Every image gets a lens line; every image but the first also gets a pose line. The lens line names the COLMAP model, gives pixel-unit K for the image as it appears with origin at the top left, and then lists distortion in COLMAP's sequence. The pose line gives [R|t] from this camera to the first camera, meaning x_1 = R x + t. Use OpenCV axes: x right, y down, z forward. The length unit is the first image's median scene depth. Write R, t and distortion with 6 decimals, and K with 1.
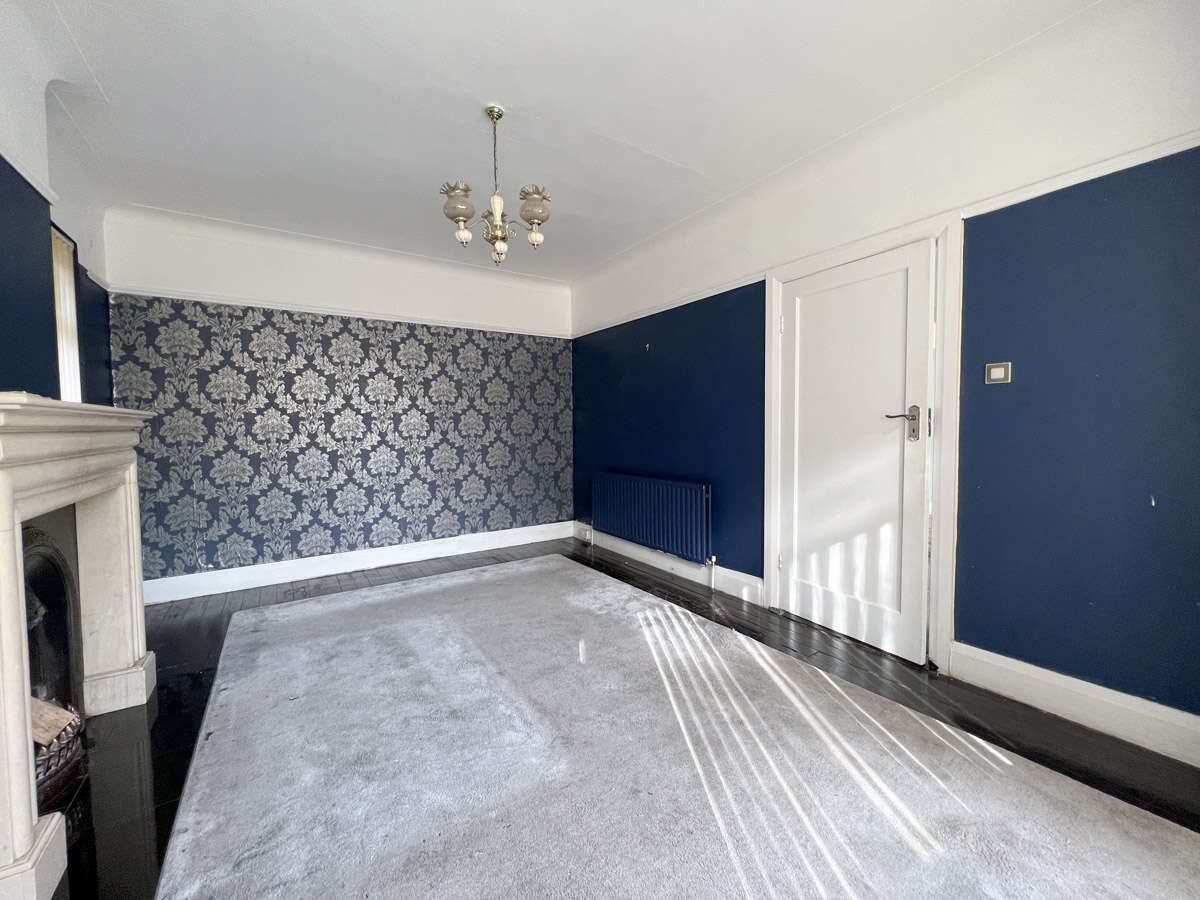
lens RADIAL K [[478.9, 0, 597.1], [0, 478.9, 447.5], [0, 0, 1]] dist [-0.001729, -0.000055]
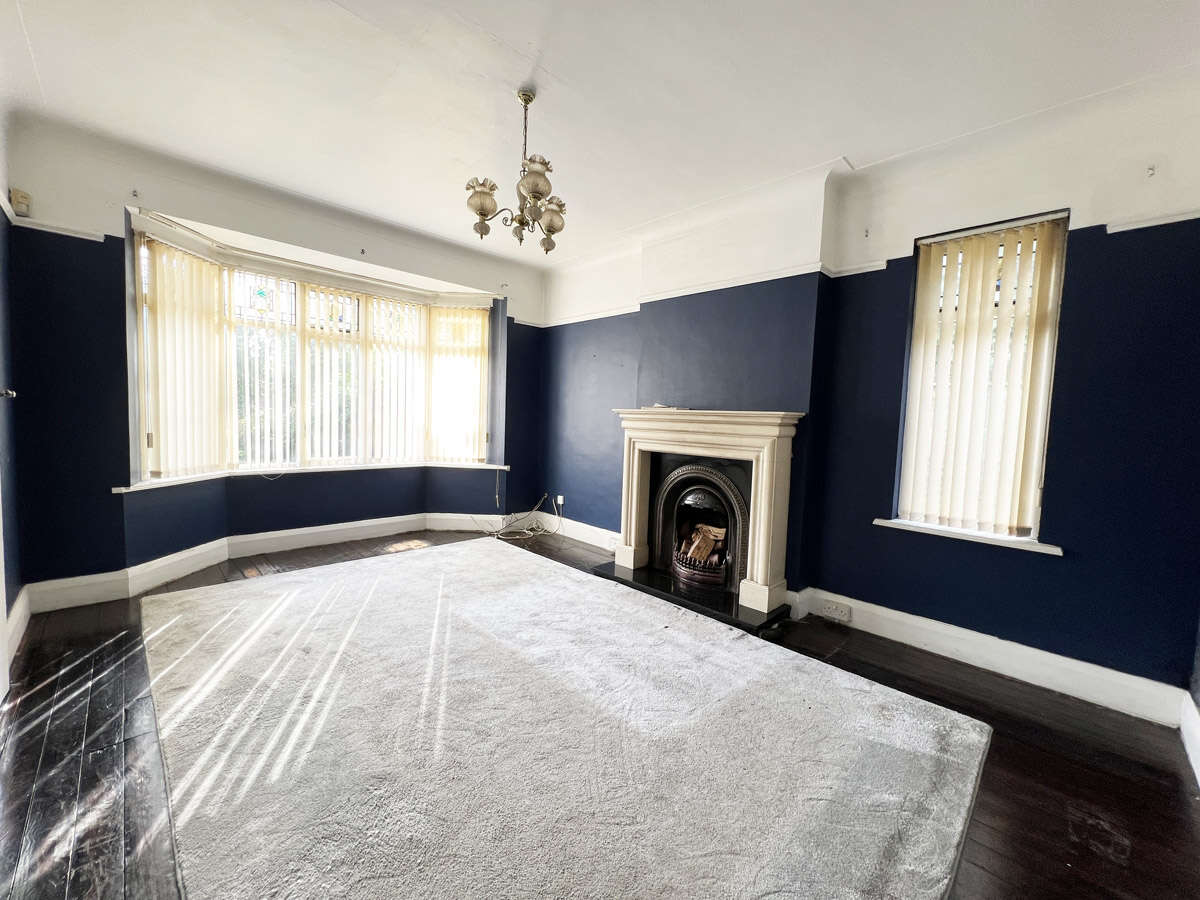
lens RADIAL K [[484.1, 0, 600.0], [0, 484.1, 450.0], [0, 0, 1]] dist [-0.000349, -0.000023]
pose [[-0.980148, -0.004005, -0.198226, -0.200714], [-0.026353, 0.993557, 0.110230, -0.098352], [0.196508, 0.113266, -0.973938, 2.257506]]
